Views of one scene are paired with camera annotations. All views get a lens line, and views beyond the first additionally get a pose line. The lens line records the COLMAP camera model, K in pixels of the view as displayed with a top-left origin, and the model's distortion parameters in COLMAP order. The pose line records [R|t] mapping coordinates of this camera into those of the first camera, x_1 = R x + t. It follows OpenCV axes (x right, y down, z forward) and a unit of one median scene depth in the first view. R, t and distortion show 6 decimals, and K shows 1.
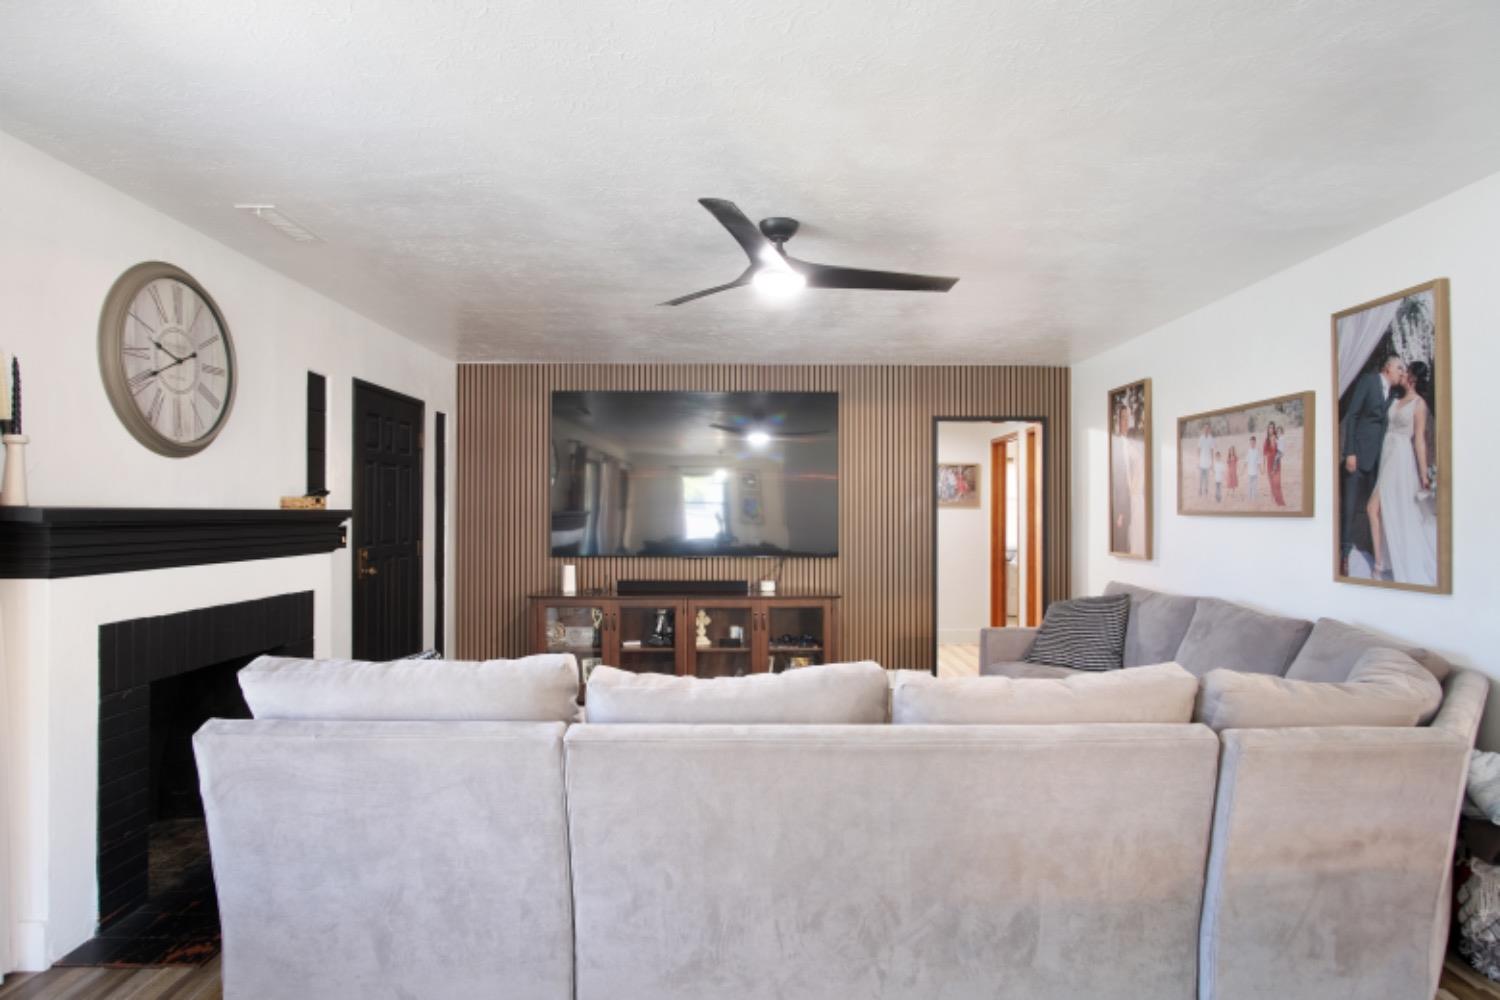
lens RADIAL K [[810.7, 0, 751.9], [0, 810.7, 505.2], [0, 0, 1]] dist [-0.012298, 0.001409]
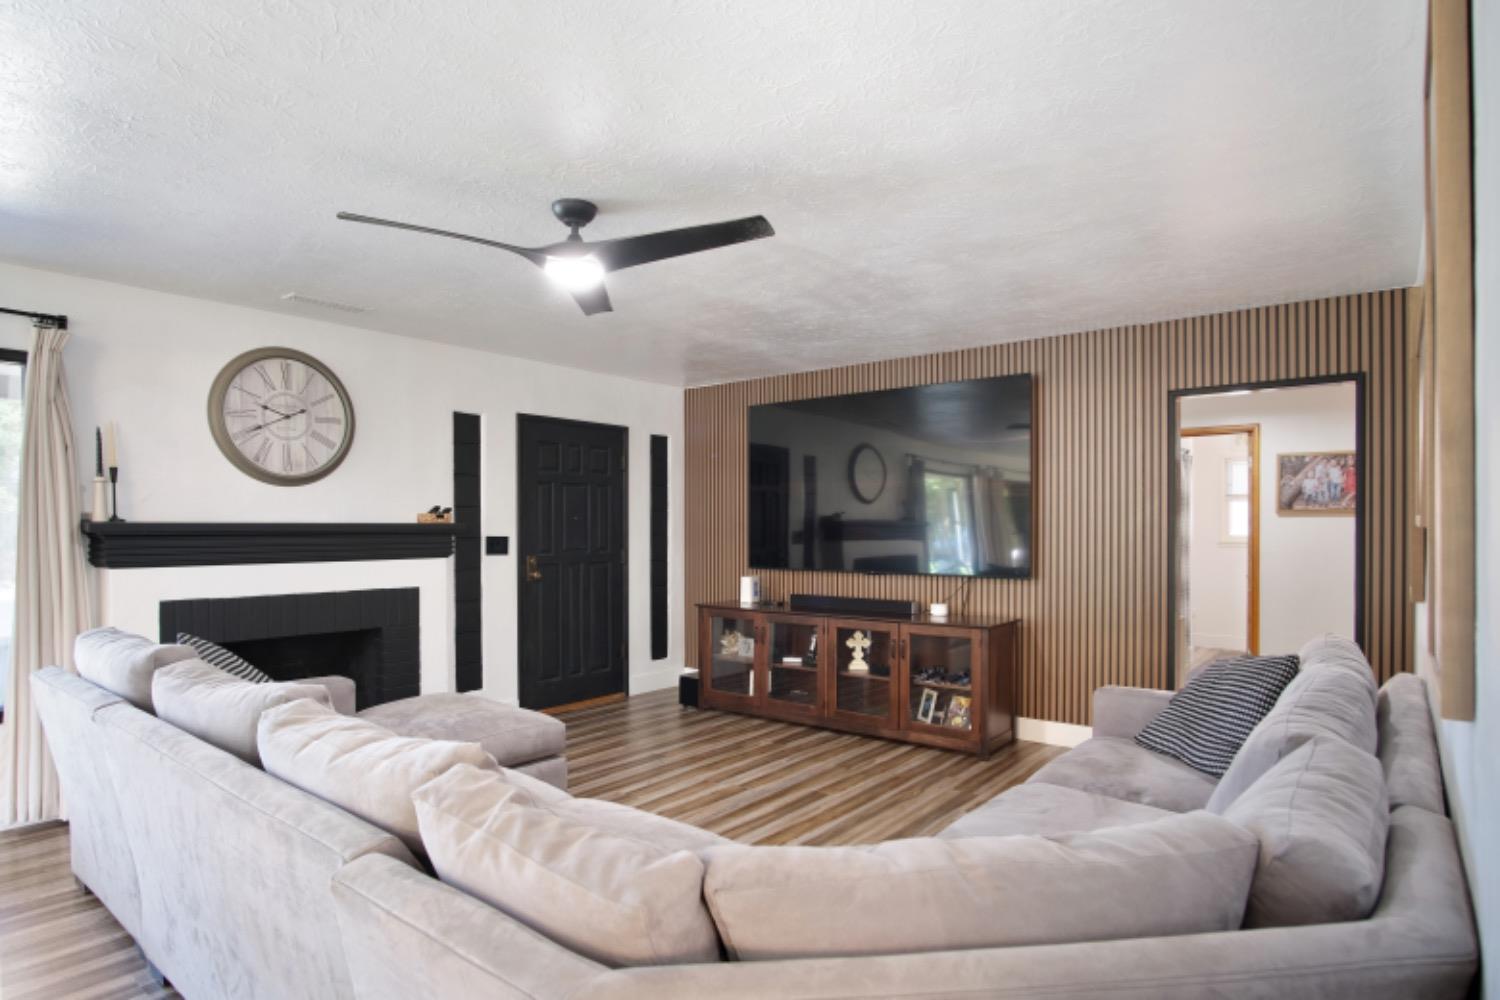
lens RADIAL K [[810.7, 0, 797.0], [0, 810.7, 523.8], [0, 0, 1]] dist [-0.012298, 0.001409]
pose [[0.785725, -0.007334, -0.618533, 0.539459], [0.009792, 0.999952, 0.000582, 0.008710], [0.618499, -0.006514, 0.785759, 0.290872]]
